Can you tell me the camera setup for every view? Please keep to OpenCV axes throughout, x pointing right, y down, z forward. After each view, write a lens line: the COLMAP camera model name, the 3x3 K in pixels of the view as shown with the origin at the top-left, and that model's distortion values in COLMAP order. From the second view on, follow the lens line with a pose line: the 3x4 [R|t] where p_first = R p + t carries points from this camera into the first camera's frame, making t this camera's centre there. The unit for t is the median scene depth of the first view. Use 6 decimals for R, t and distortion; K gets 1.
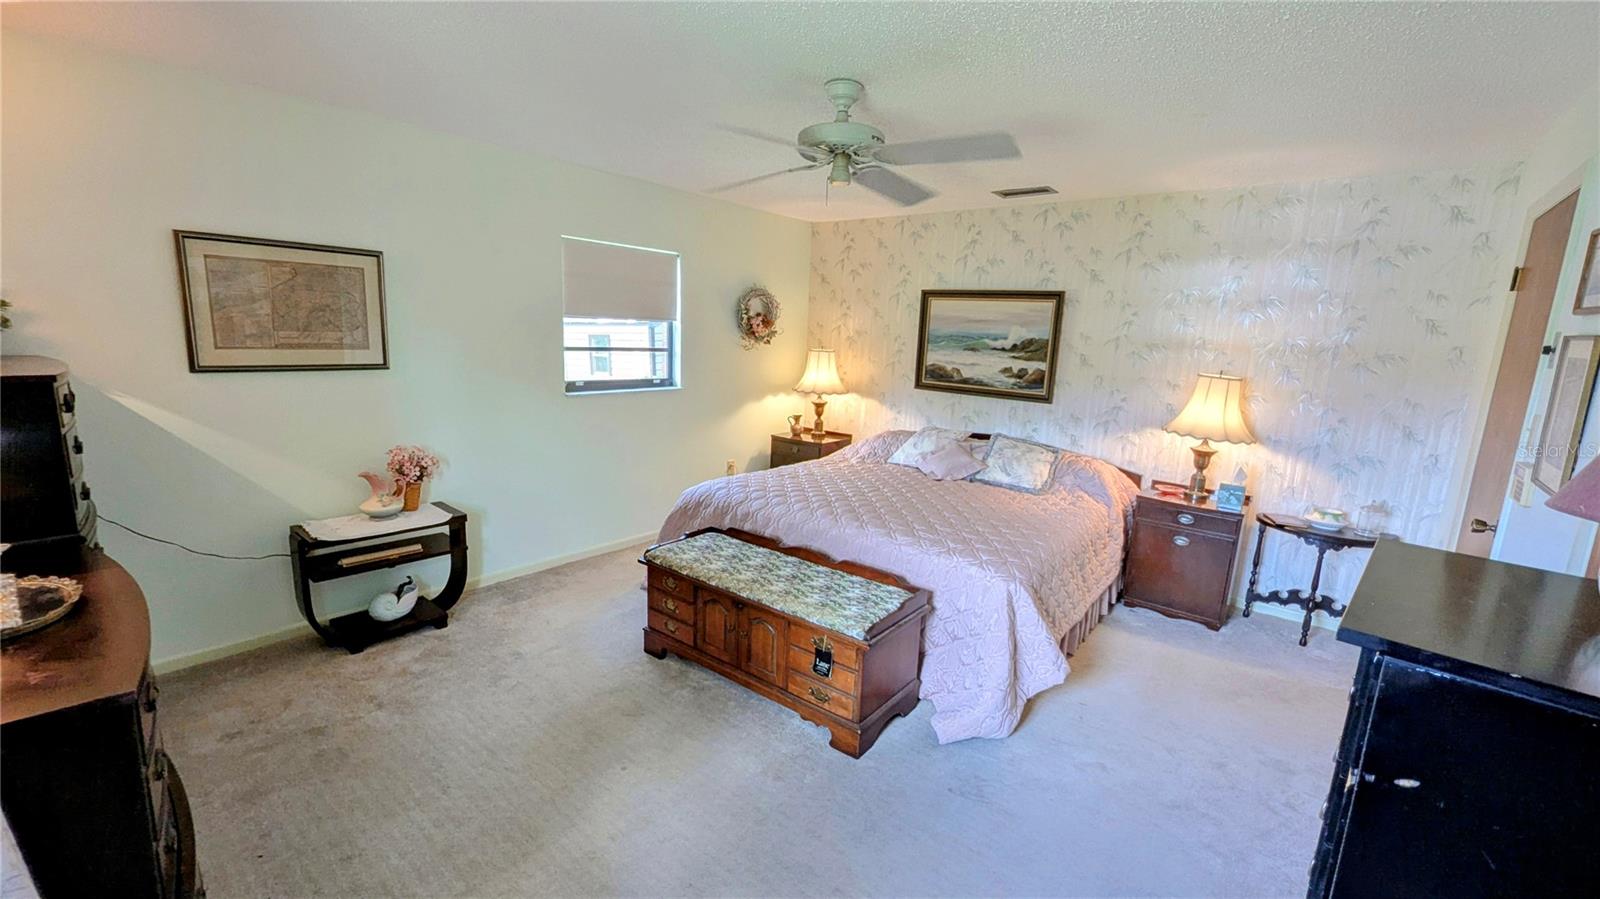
lens RADIAL K [[656.7, 0, 800.6], [0, 656.7, 449.4], [0, 0, 1]] dist [0.000568, -0.001260]
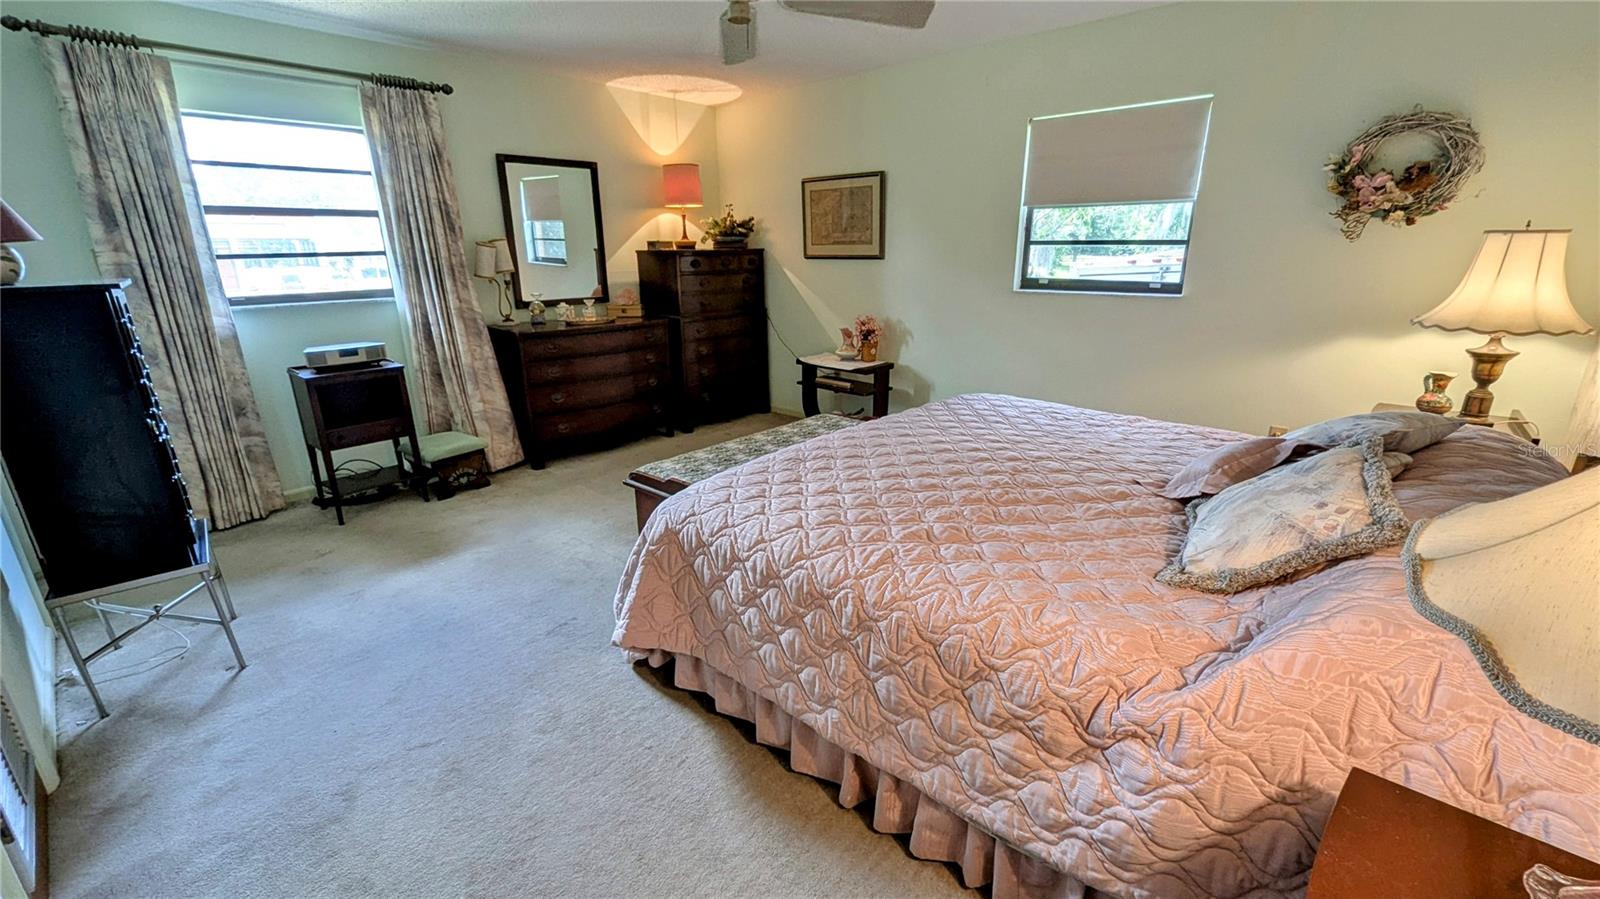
lens RADIAL K [[656.7, 0, 796.4], [0, 656.7, 452.4], [0, 0, 1]] dist [0.000568, -0.001260]
pose [[-0.059445, 0.258470, -0.964189, 0.653288], [-0.174759, 0.948285, 0.264981, -0.055516], [0.982815, 0.184253, -0.011201, 0.715351]]
